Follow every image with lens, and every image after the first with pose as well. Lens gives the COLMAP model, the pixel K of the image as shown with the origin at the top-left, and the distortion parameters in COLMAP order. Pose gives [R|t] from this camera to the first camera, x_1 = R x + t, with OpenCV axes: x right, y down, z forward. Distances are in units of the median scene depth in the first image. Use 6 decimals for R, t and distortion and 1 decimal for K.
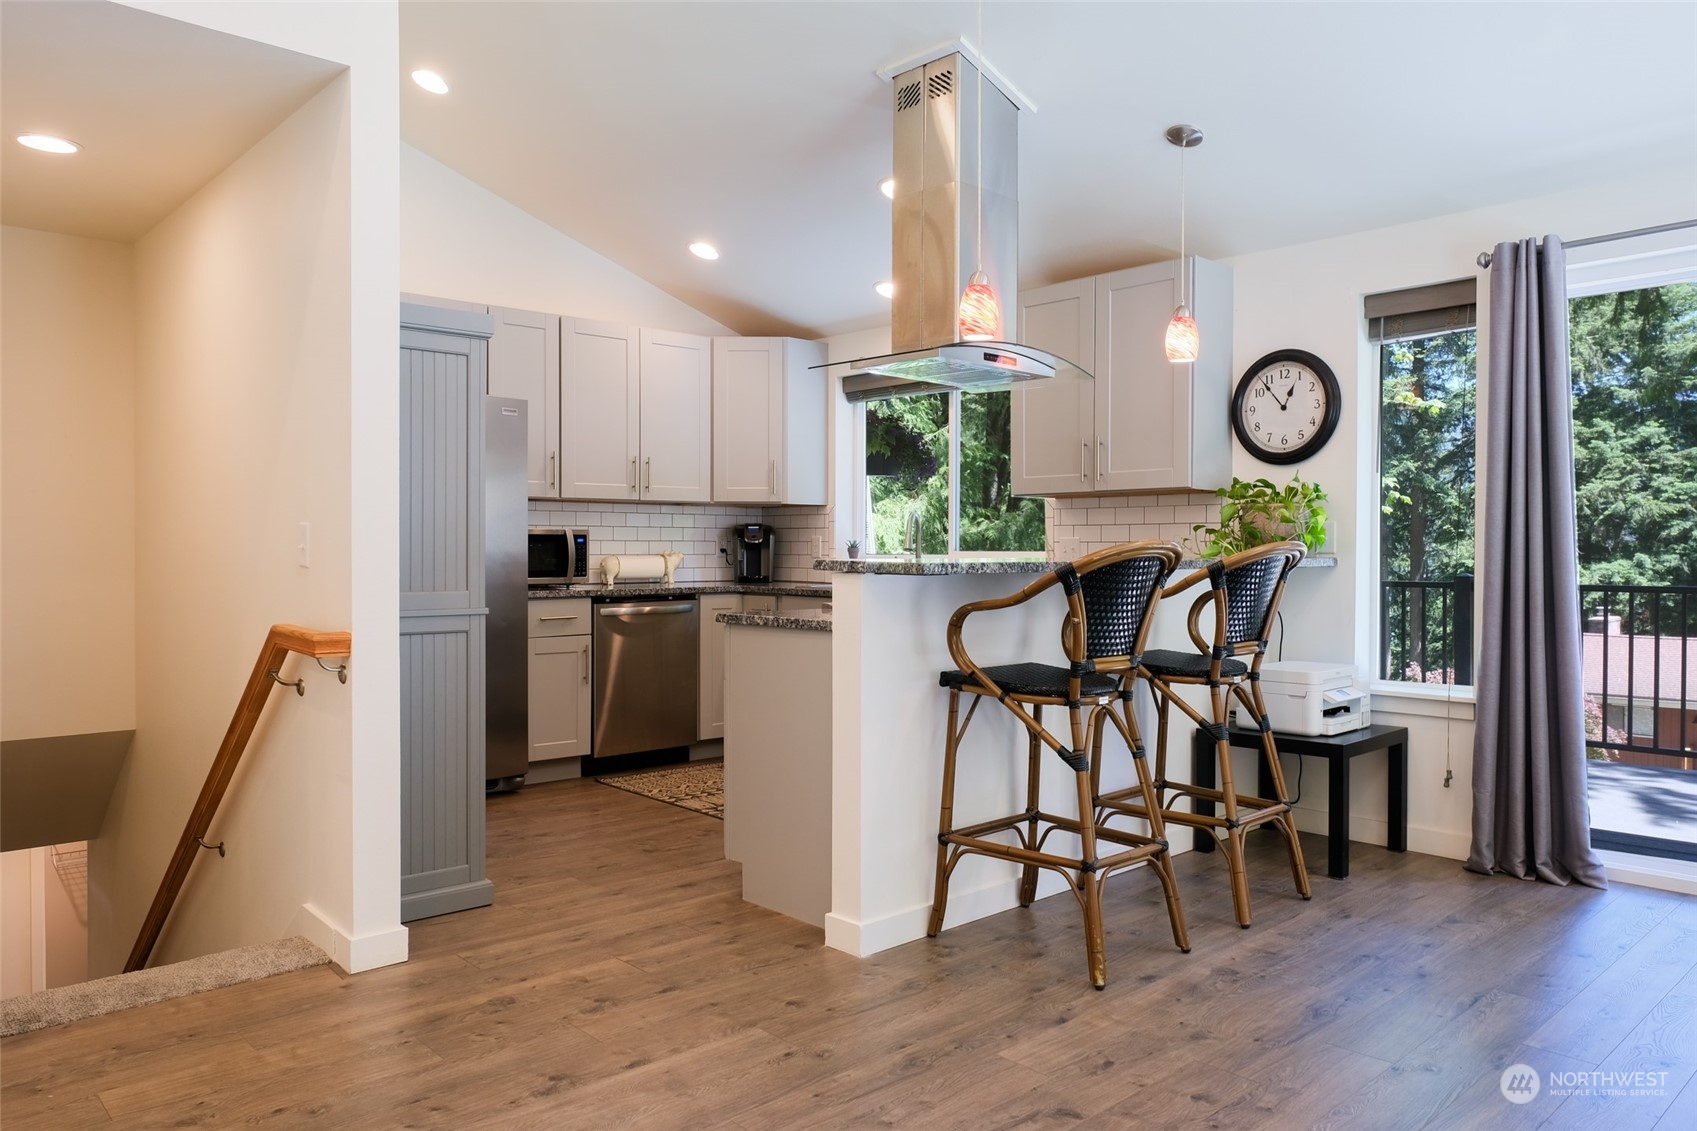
lens RADIAL K [[1178.7, 0, 855.1], [0, 1178.7, 575.8], [0, 0, 1]] dist [-0.010818, -0.002857]
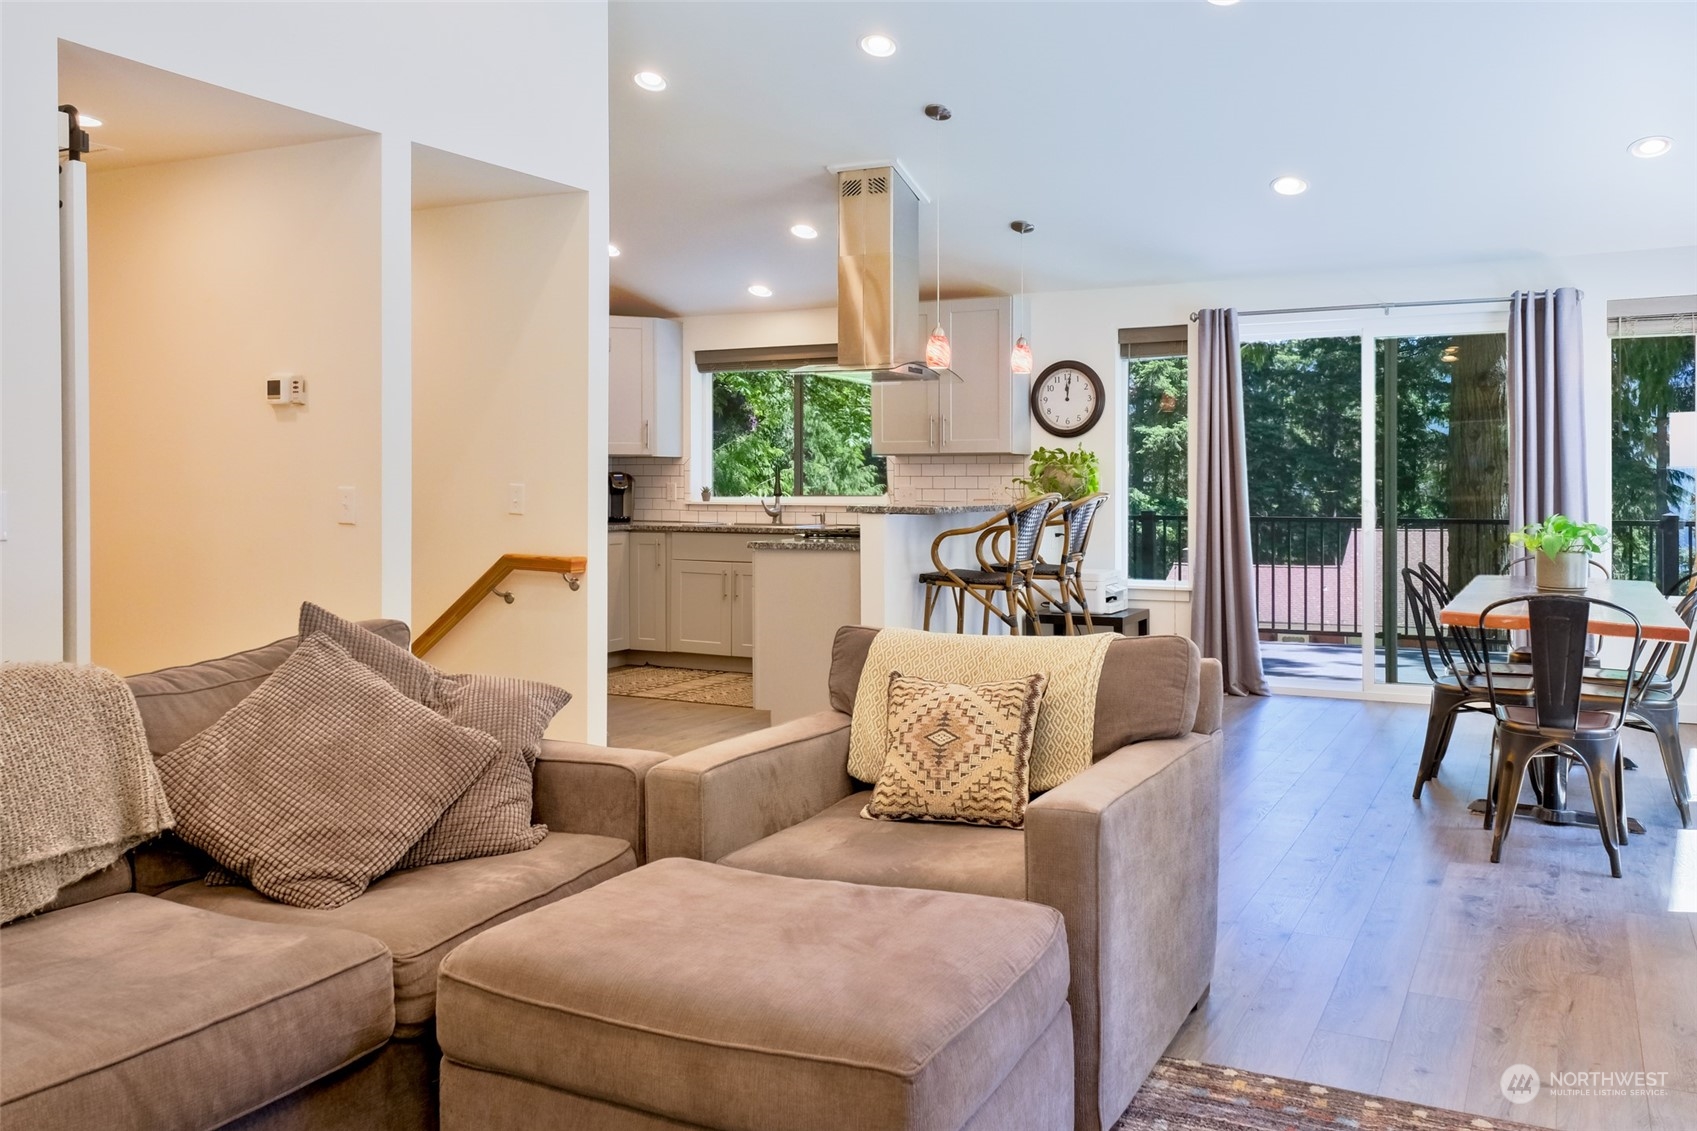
lens RADIAL K [[1360.8, 0, 872.9], [0, 1360.8, 506.5], [0, 0, 1]] dist [0.005585, 0.003073]
pose [[0.941386, -0.009037, 0.337211, -0.352410], [0.010760, 0.999937, -0.003238, -0.003515], [-0.337161, 0.006677, 0.941423, -0.421713]]
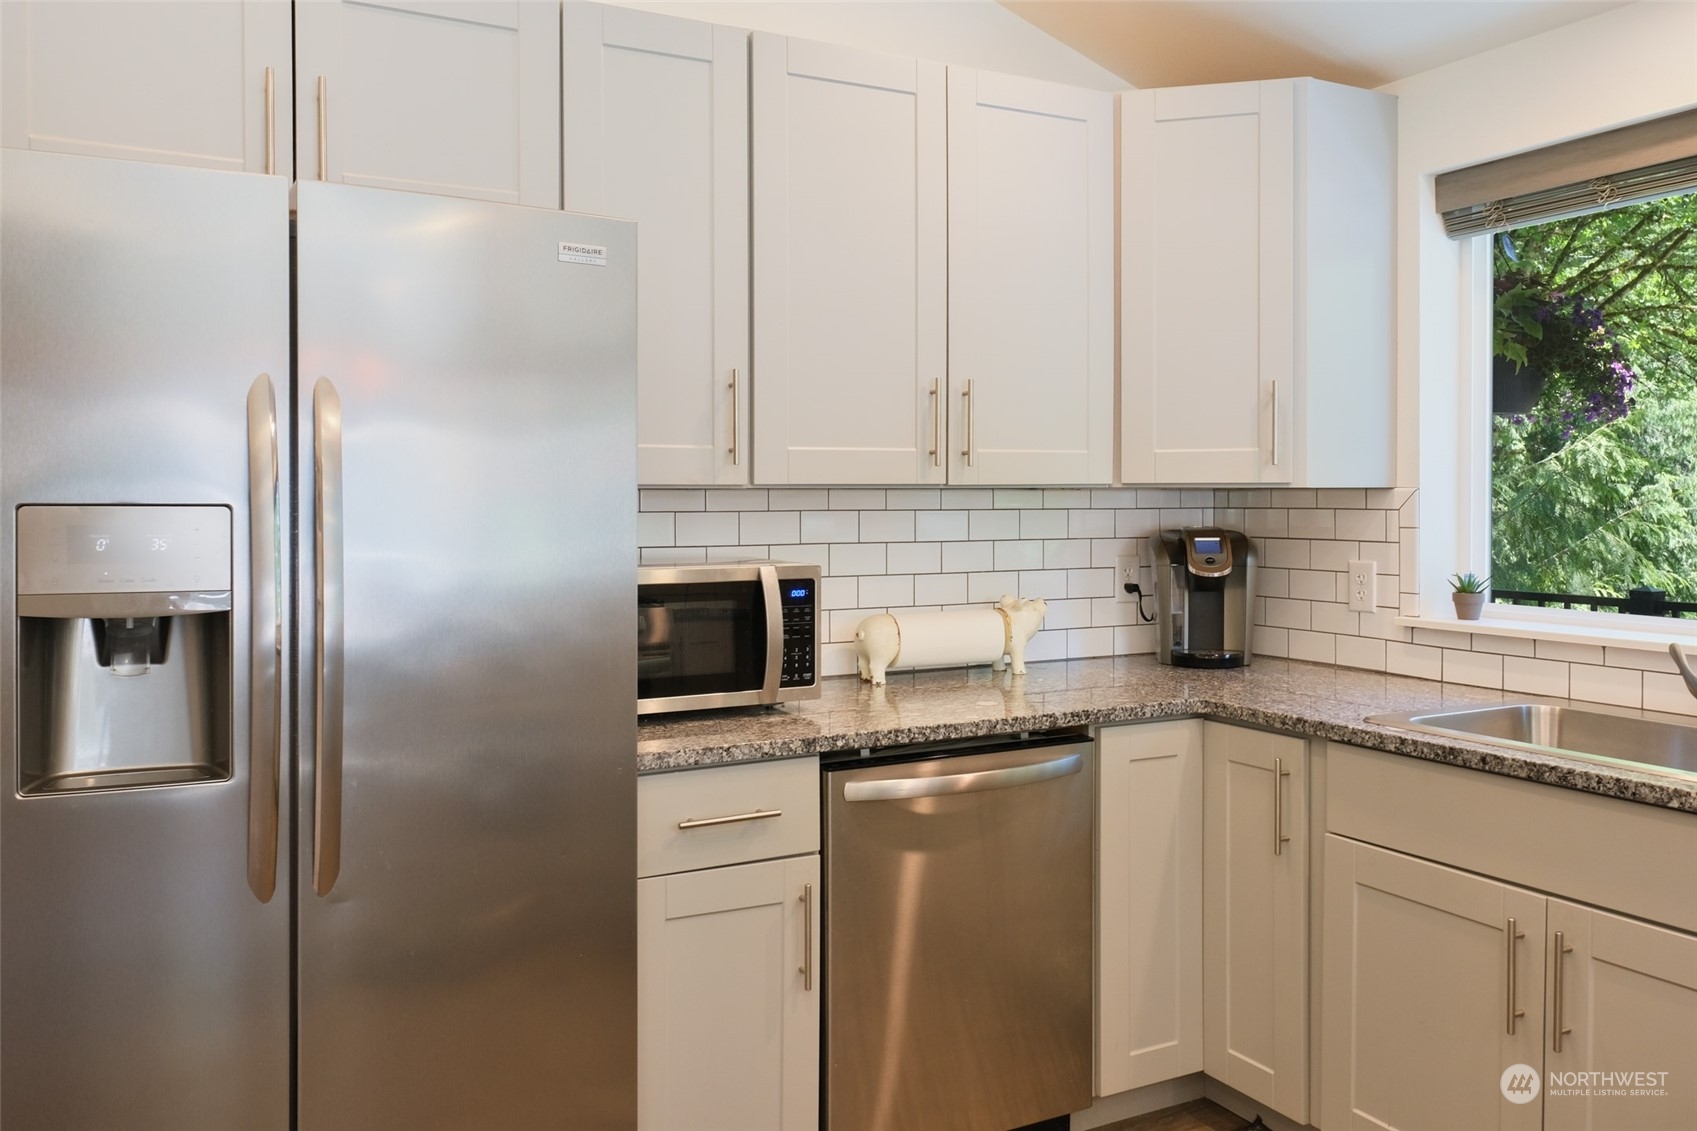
lens RADIAL K [[1360.8, 0, 872.9], [0, 1360.8, 506.5], [0, 0, 1]] dist [0.005585, 0.003073]
pose [[0.972910, -0.002850, -0.231167, -0.103887], [-0.001067, 0.999858, -0.016820, -0.051410], [0.231182, 0.016611, 0.972769, 0.562924]]
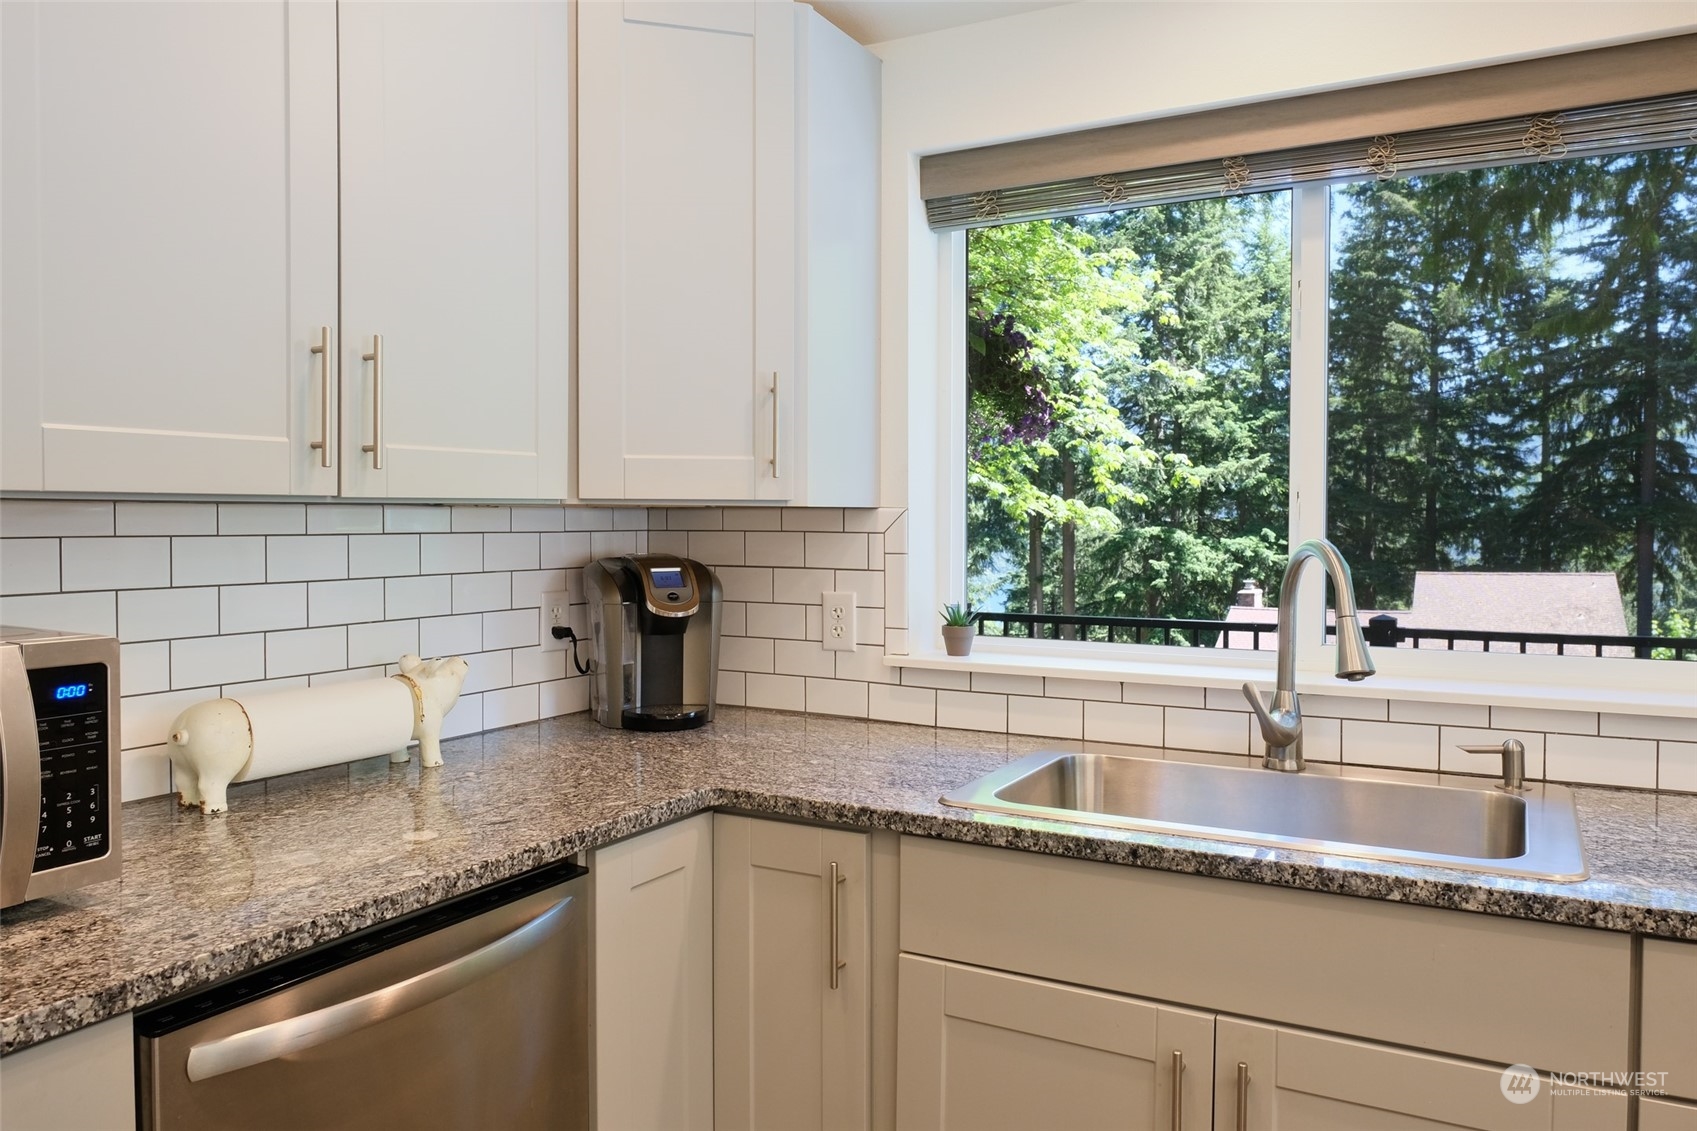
lens RADIAL K [[1190.4, 0, 879.2], [0, 1190.4, 542.0], [0, 0, 1]] dist [-0.023374, 0.011990]
pose [[0.941081, -0.007013, 0.338109, -0.167739], [0.008016, 0.999967, -0.001572, -0.055658], [-0.338086, 0.004189, 0.941106, 0.749055]]
